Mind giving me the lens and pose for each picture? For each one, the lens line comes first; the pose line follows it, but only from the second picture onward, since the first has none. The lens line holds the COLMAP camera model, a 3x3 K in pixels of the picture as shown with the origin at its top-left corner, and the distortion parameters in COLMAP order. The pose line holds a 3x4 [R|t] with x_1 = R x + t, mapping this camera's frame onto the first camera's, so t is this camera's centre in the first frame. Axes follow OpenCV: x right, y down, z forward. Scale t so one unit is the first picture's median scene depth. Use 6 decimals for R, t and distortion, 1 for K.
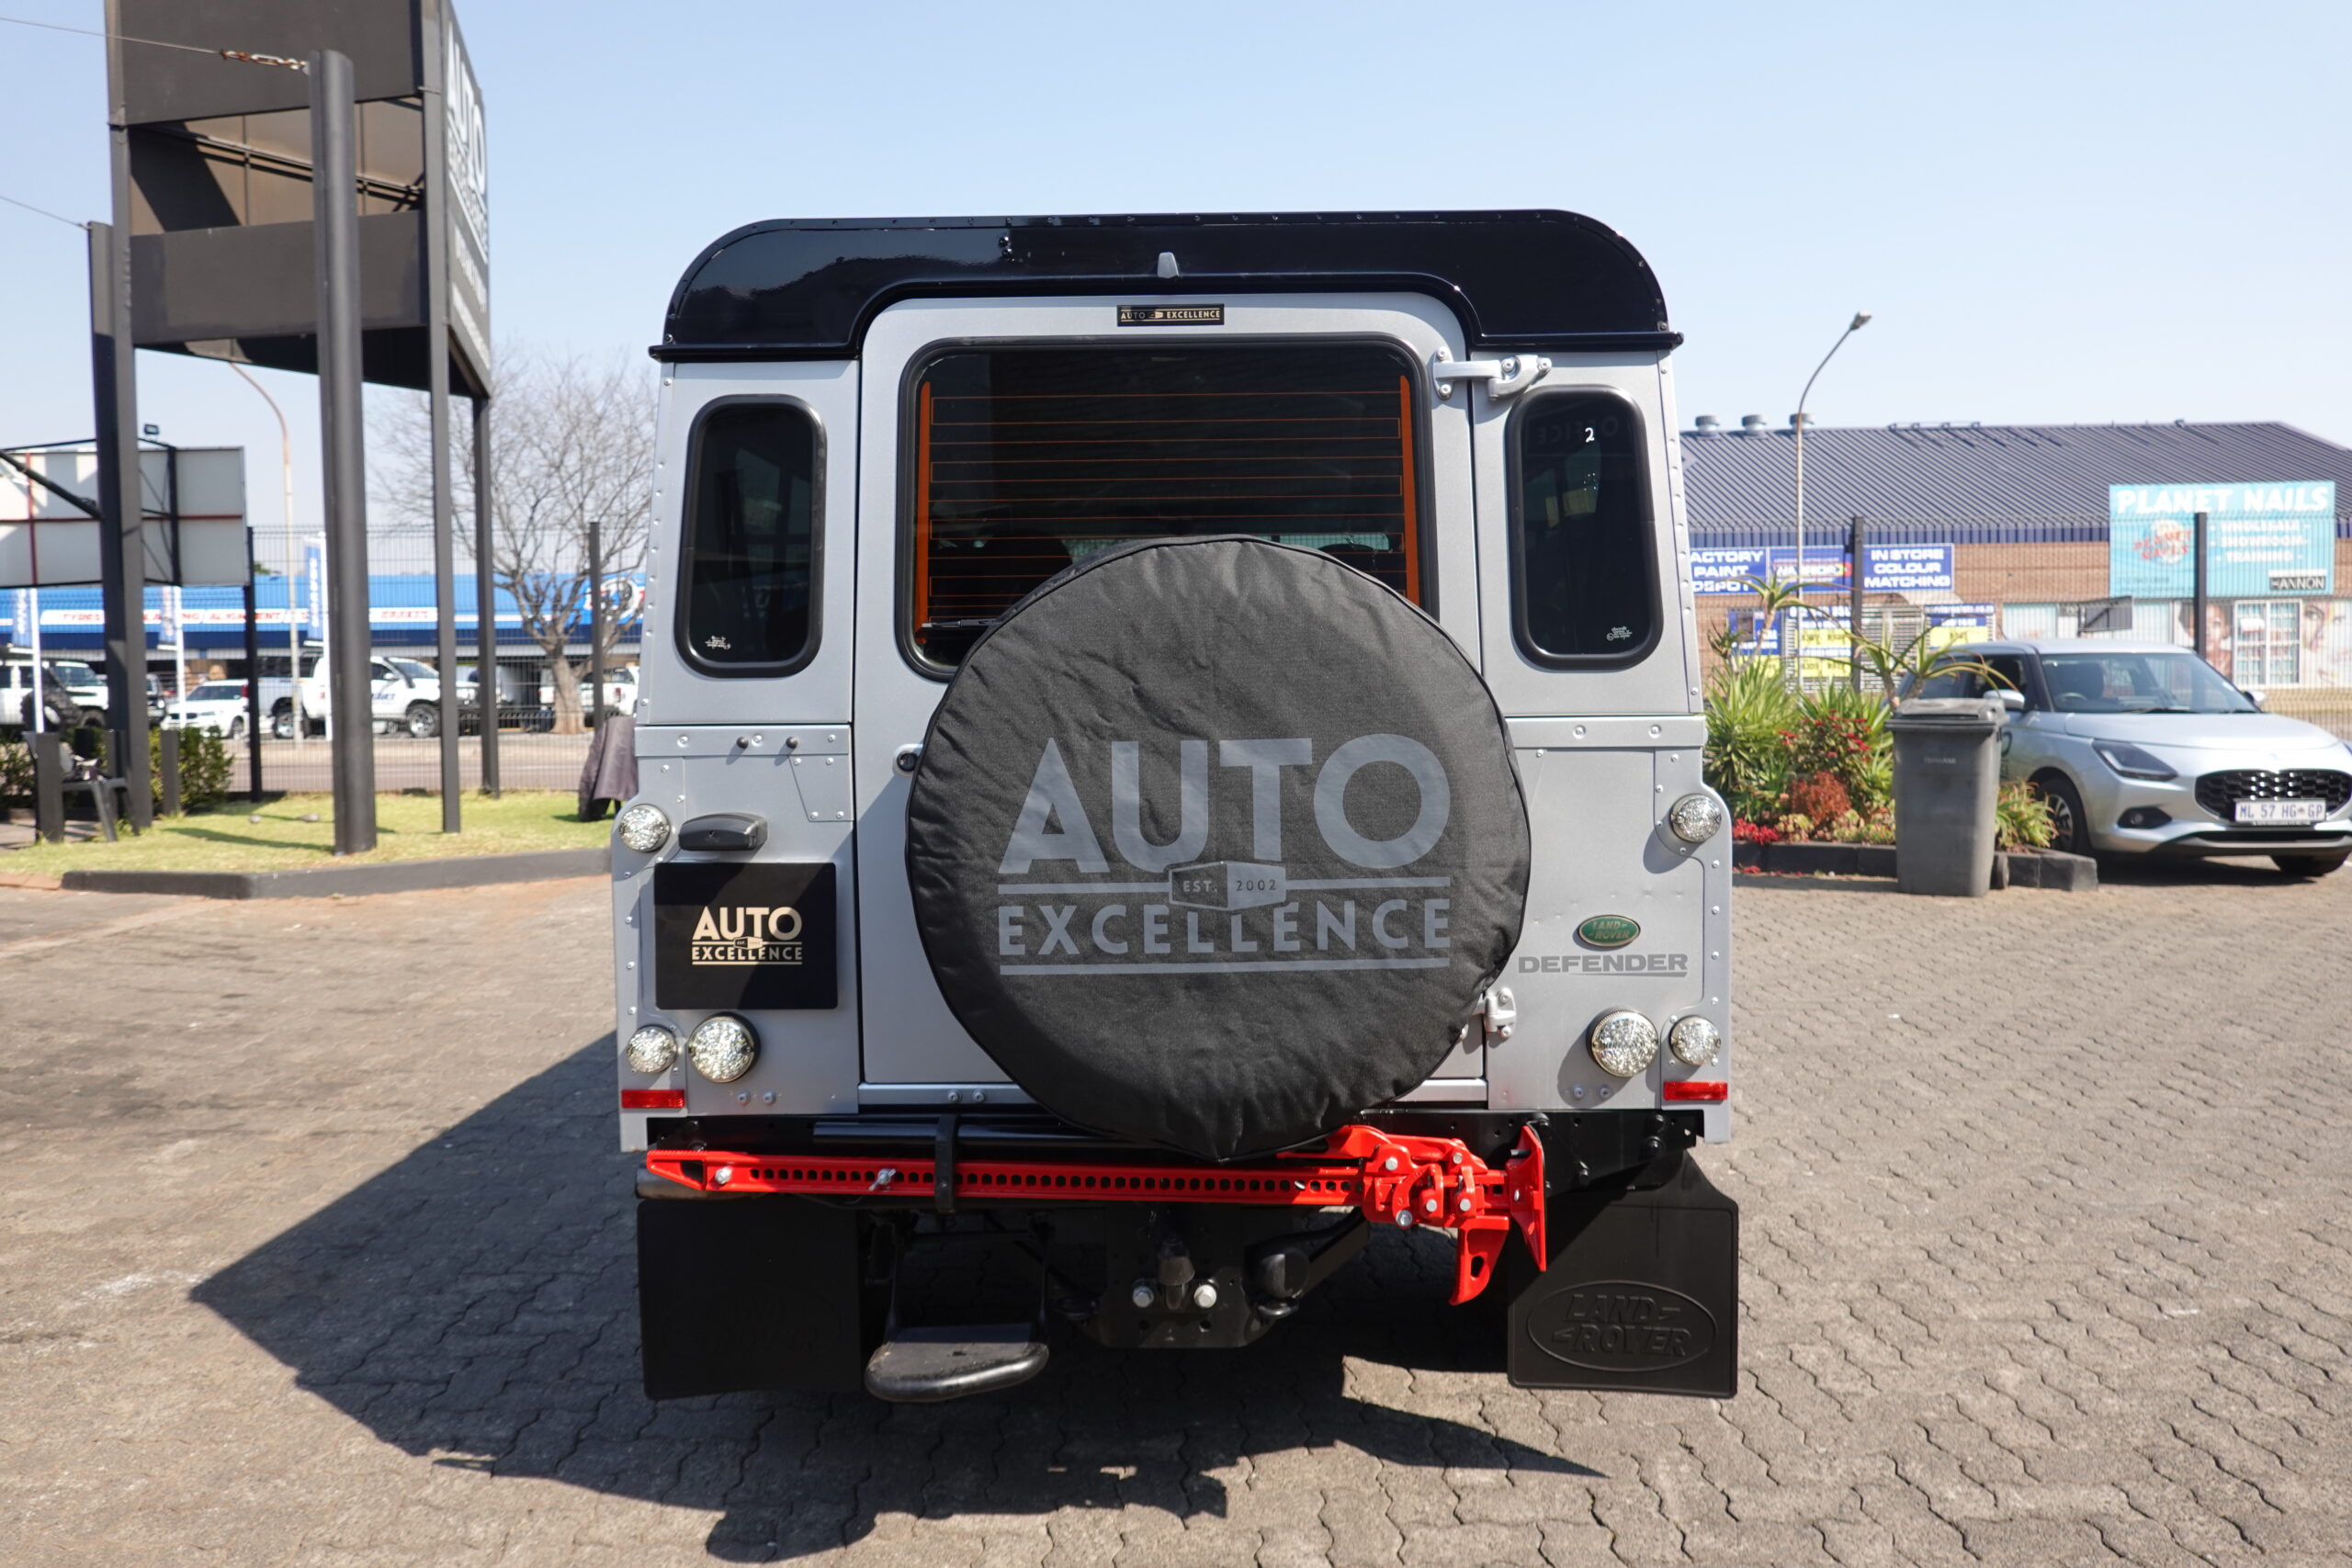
lens RADIAL K [[1563.4, 0, 1181.7], [0, 1563.4, 786.9], [0, 0, 1]] dist [-0.006881, 0.004540]
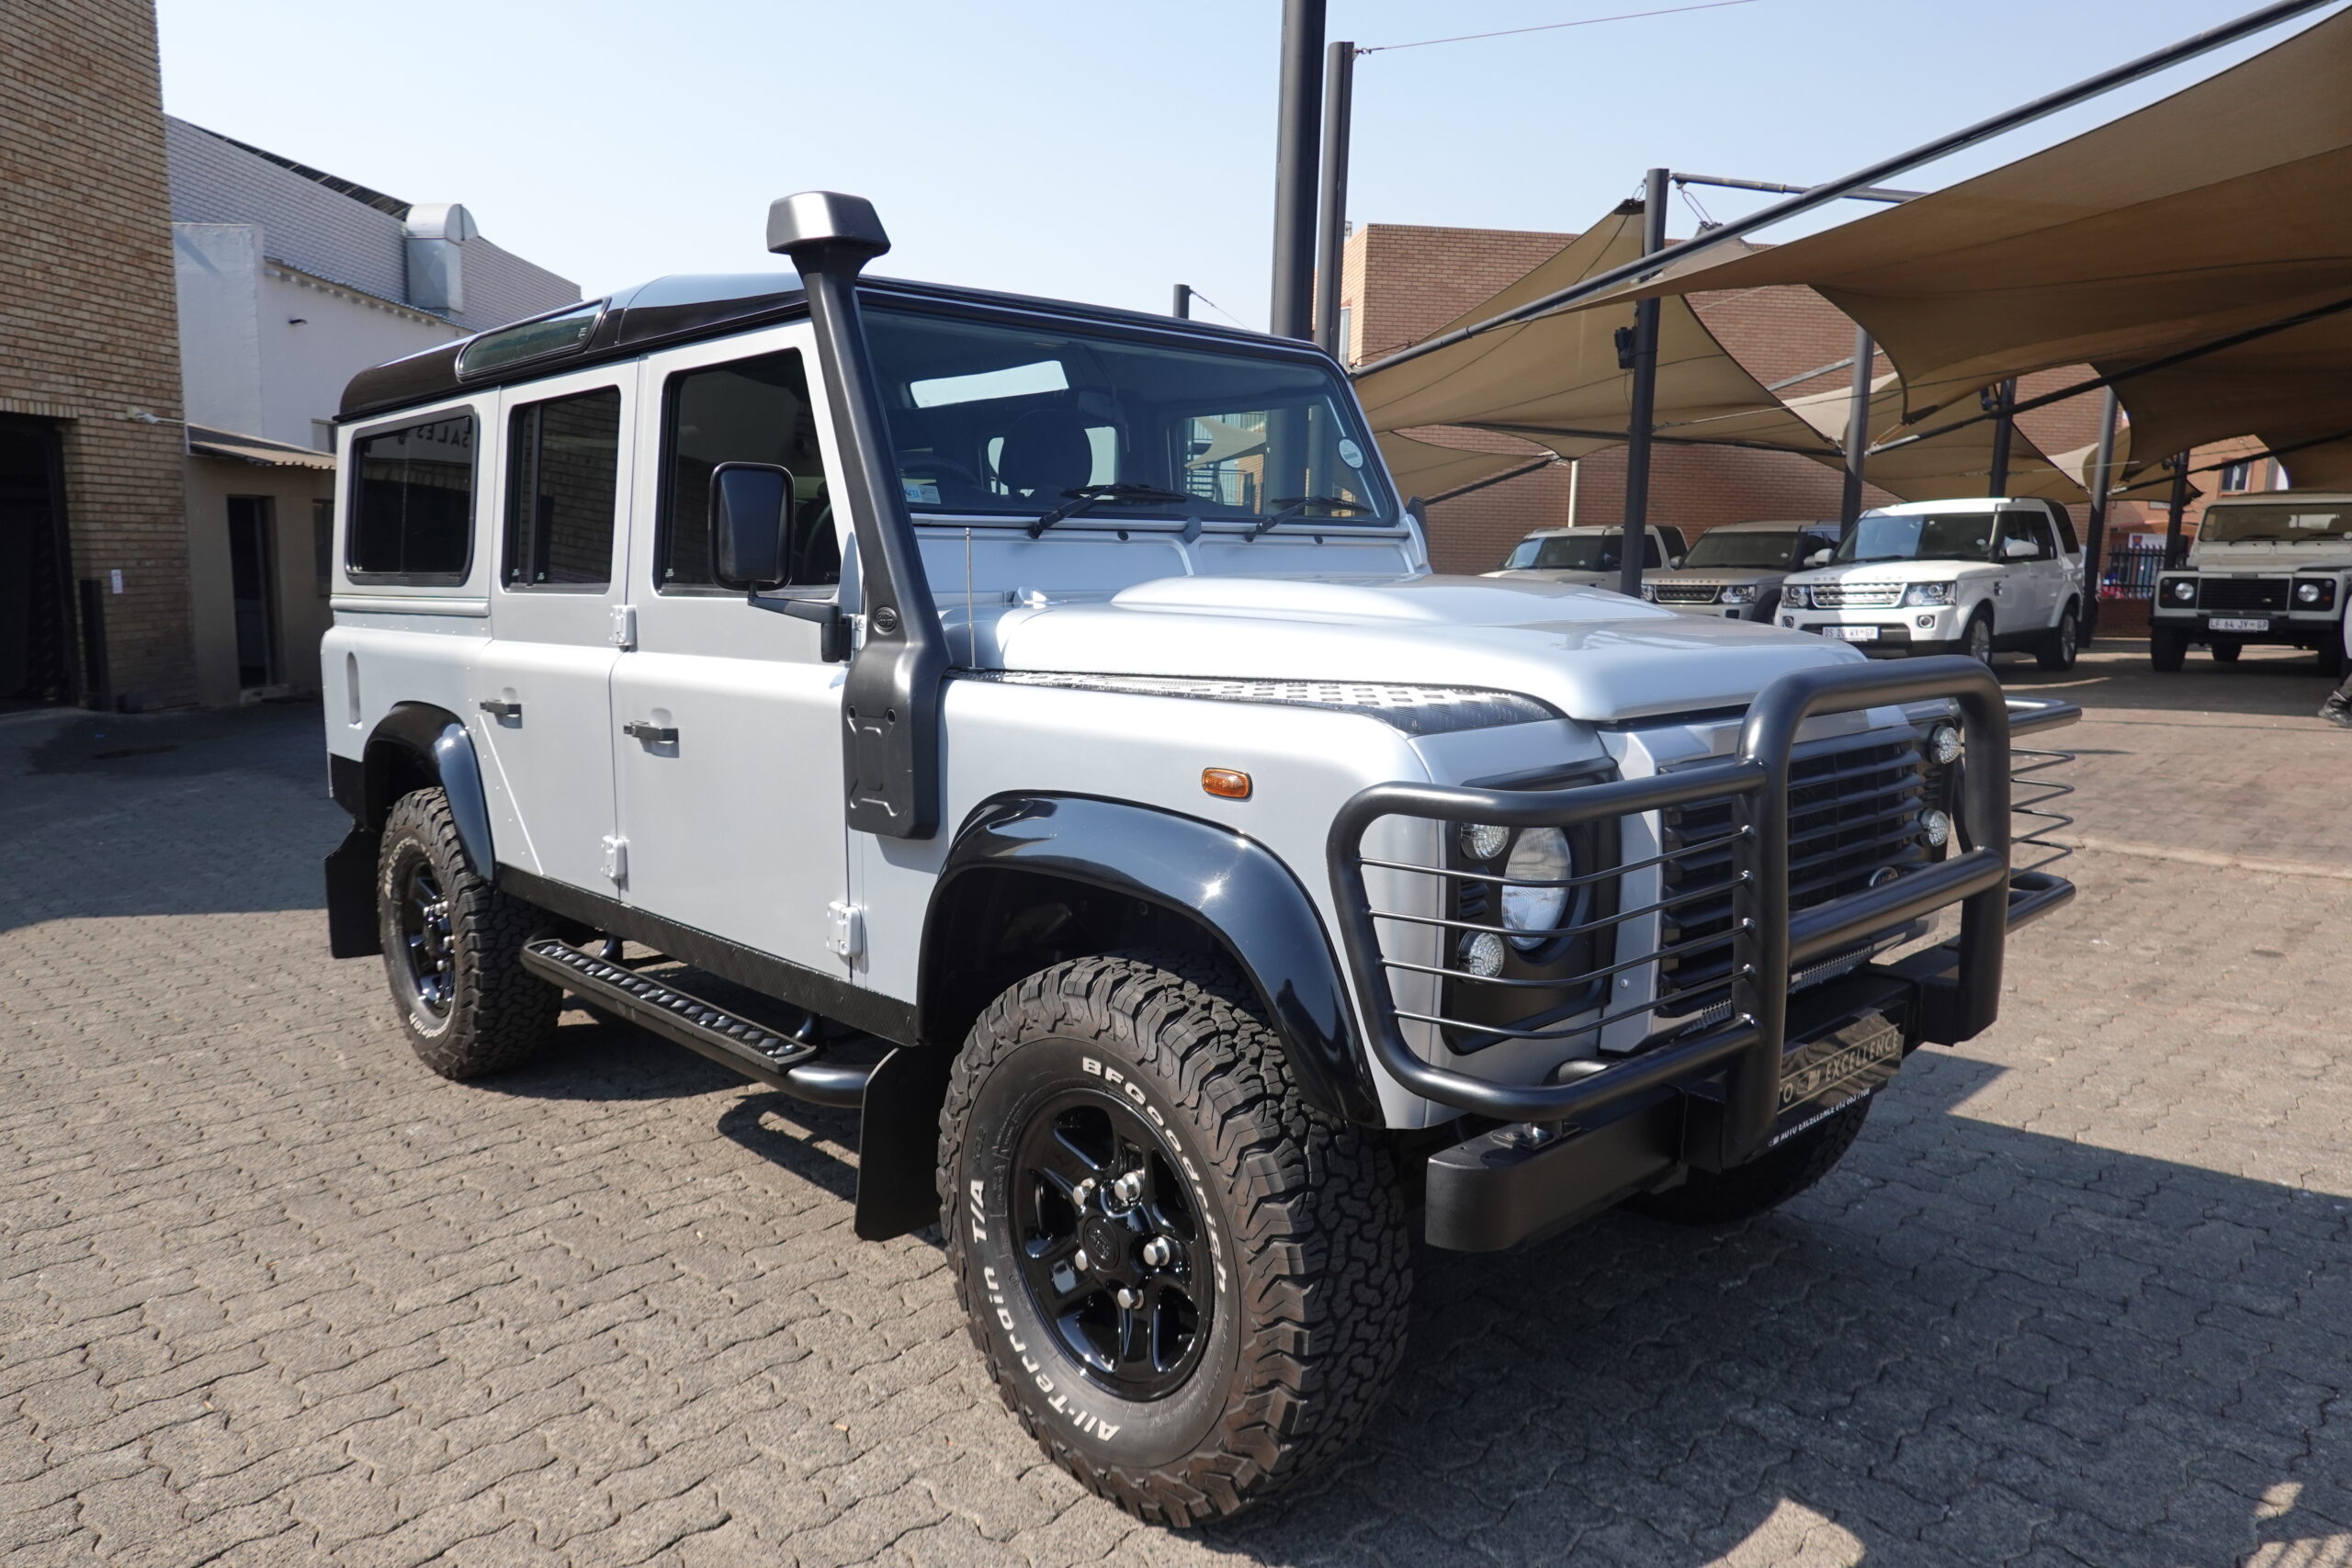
lens RADIAL K [[1563.4, 0, 1187.8], [0, 1563.4, 789.6], [0, 0, 1]] dist [-0.006881, 0.004540]
pose [[-0.717970, 0.104738, -0.688149, 1.004818], [-0.038109, 0.981217, 0.189104, -0.233228], [0.695030, 0.161995, -0.700493, 3.384858]]
